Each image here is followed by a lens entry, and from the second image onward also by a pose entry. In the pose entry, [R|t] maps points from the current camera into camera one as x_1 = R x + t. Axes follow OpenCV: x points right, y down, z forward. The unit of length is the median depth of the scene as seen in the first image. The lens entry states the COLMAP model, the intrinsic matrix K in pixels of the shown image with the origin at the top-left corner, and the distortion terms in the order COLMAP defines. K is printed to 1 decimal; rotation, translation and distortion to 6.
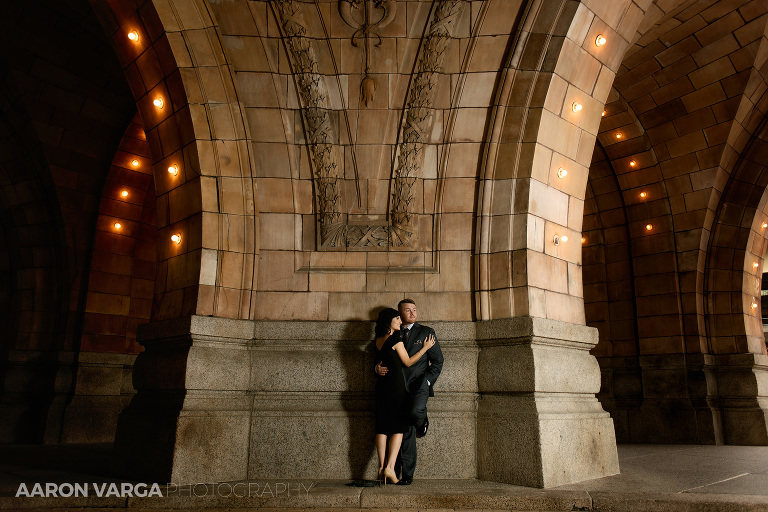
lens RADIAL K [[607.3, 0, 399.0], [0, 607.3, 256.4], [0, 0, 1]] dist [-0.004216, -0.002507]
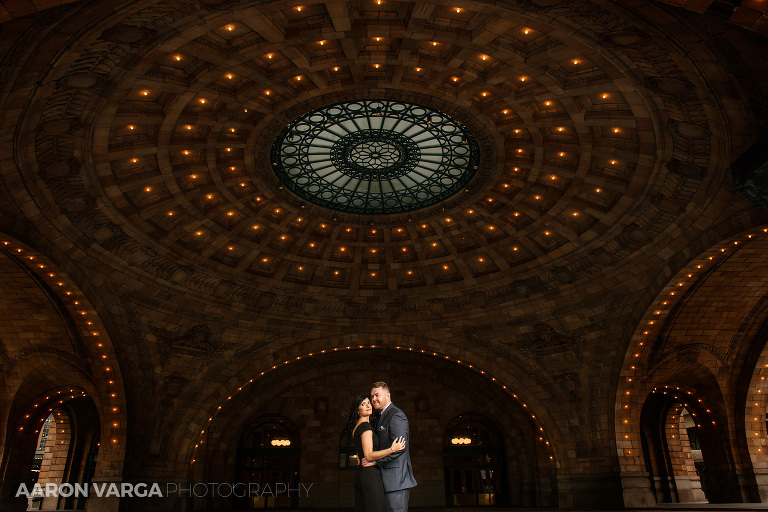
lens RADIAL K [[543.0, 0, 384.0], [0, 543.0, 256.0], [0, 0, 1]] dist [-0.009100, -0.005323]
pose [[0.729097, -0.293044, -0.618501, 1.828814], [0.174799, 0.953458, -0.245691, -0.739972], [0.661713, 0.071019, 0.746386, -3.277963]]
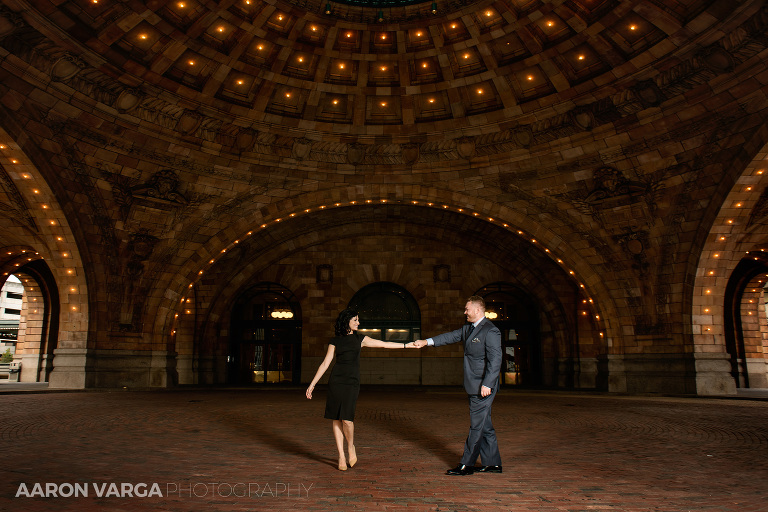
lens RADIAL K [[556.2, 0, 363.0], [0, 556.2, 266.3], [0, 0, 1]] dist [0.001715, -0.004421]
pose [[0.684561, -0.136388, -0.716083, 1.246108], [0.167342, 0.985509, -0.027728, -0.629933], [0.709487, -0.100849, 0.697465, -2.636706]]
